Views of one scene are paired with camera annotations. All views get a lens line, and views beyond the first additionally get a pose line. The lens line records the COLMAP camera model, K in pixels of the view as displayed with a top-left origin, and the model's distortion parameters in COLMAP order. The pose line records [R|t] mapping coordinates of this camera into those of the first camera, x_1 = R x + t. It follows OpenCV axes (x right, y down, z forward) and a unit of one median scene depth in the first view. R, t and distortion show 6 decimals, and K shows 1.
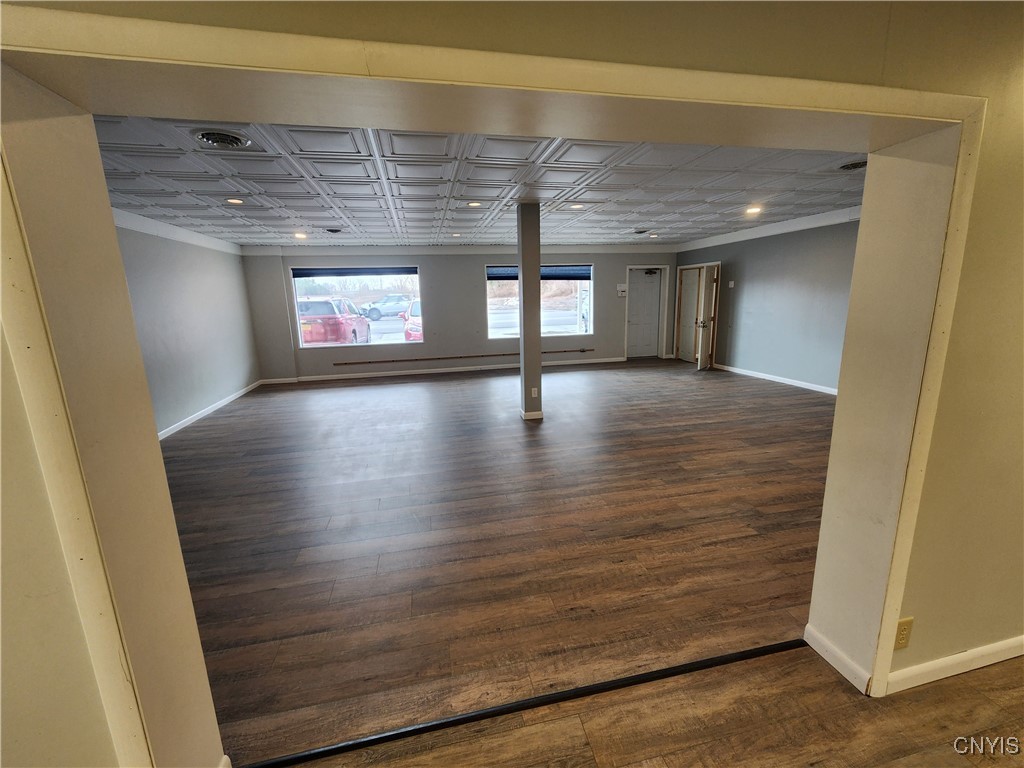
lens RADIAL K [[418.2, 0, 512.0], [0, 418.2, 384.0], [0, 0, 1]] dist [0.001453, 0.000321]
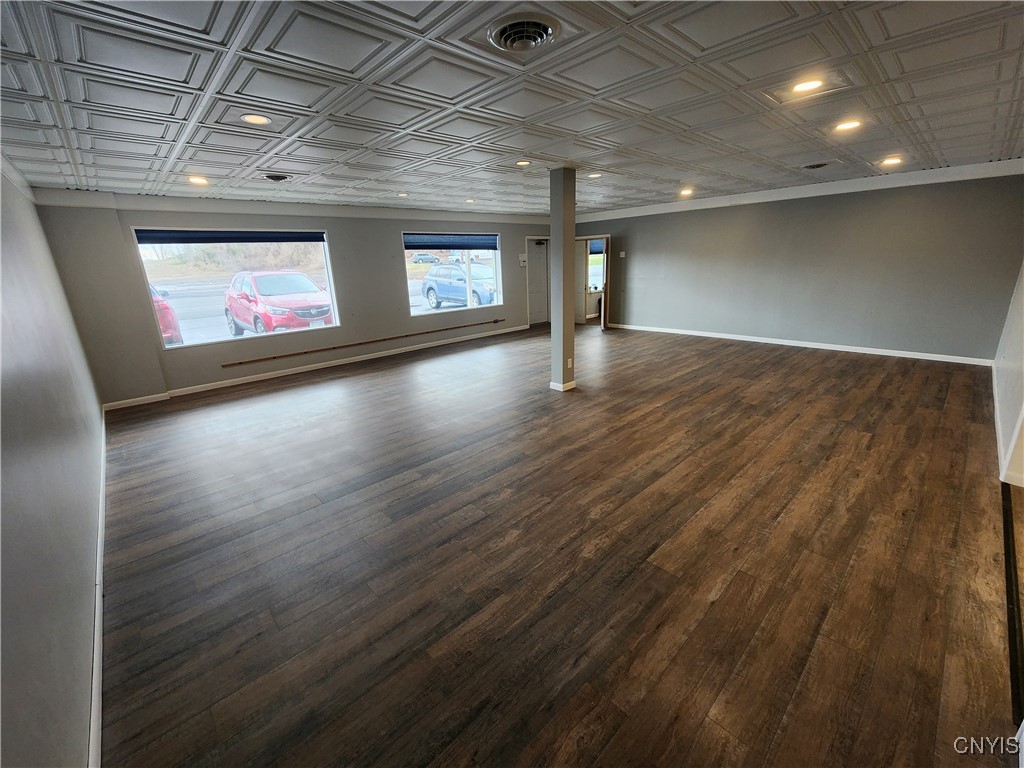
lens RADIAL K [[414.6, 0, 508.2], [0, 414.6, 385.7], [0, 0, 1]] dist [0.000863, -0.000494]
pose [[0.861656, -0.152557, 0.484020, -0.589999], [0.117757, 0.987819, 0.101715, -0.047021], [-0.493642, -0.030647, 0.869125, 0.211034]]
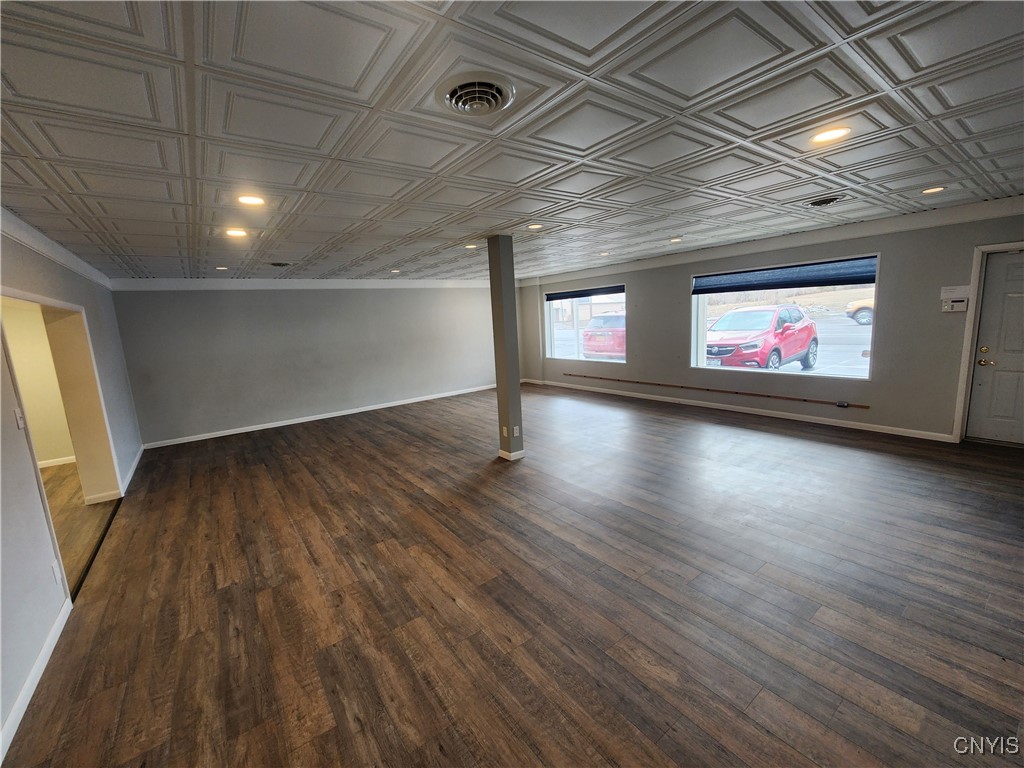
lens RADIAL K [[418.2, 0, 512.0], [0, 418.2, 384.0], [0, 0, 1]] dist [0.001453, 0.000321]
pose [[0.418375, 0.149520, -0.895883, 0.935933], [-0.140468, 0.985141, 0.098818, -0.191006], [0.897347, 0.084500, 0.433162, 0.617416]]
